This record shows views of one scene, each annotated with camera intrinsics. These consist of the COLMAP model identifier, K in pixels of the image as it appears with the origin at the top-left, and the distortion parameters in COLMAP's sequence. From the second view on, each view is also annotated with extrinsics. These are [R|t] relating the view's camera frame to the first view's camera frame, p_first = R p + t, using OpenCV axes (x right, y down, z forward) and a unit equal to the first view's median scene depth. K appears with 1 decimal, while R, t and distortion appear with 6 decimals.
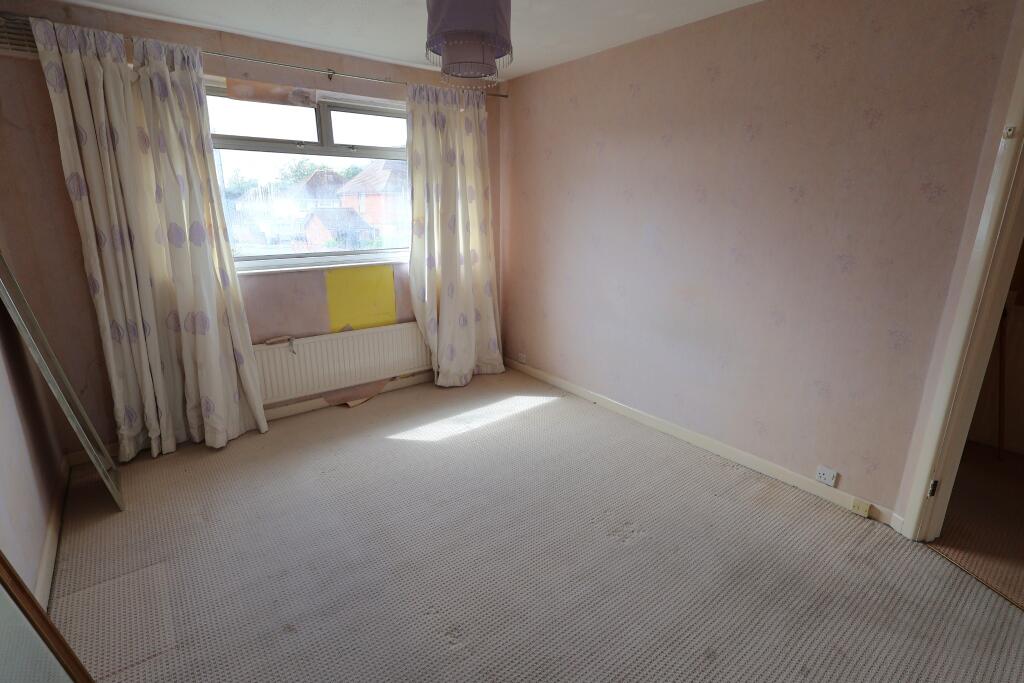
lens RADIAL K [[486.7, 0, 506.0], [0, 486.7, 339.4], [0, 0, 1]] dist [0.000467, -0.000005]
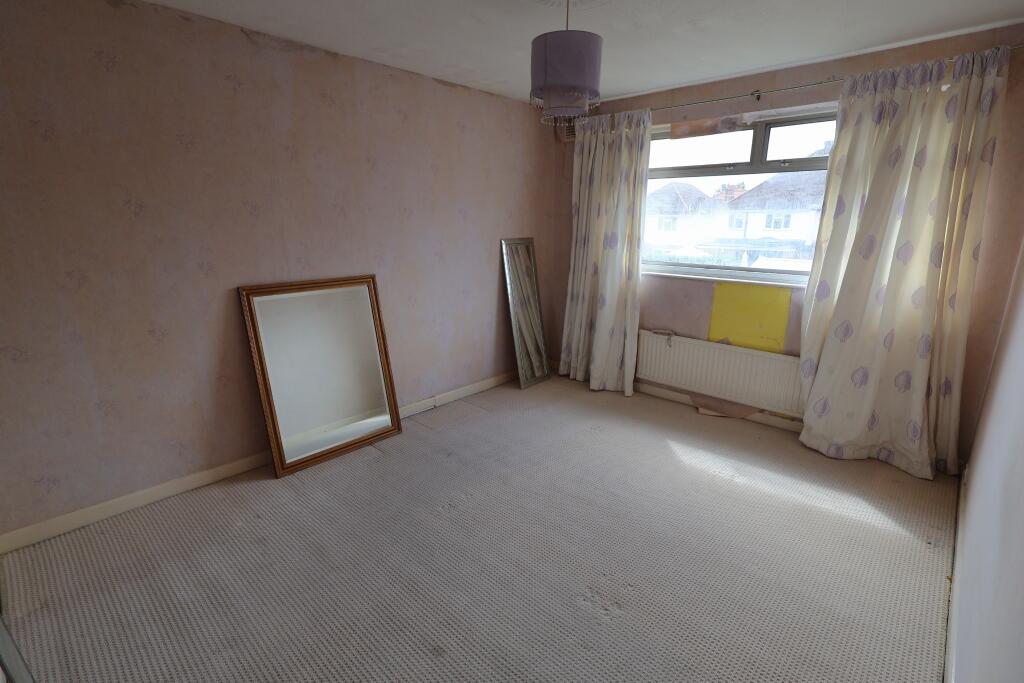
lens RADIAL K [[486.7, 0, 506.0], [0, 486.7, 339.4], [0, 0, 1]] dist [0.000467, -0.000005]
pose [[0.153931, 0.236165, -0.959443, 0.606636], [-0.265574, 0.945174, 0.190044, -0.103190], [0.951722, 0.225550, 0.208211, 0.365237]]
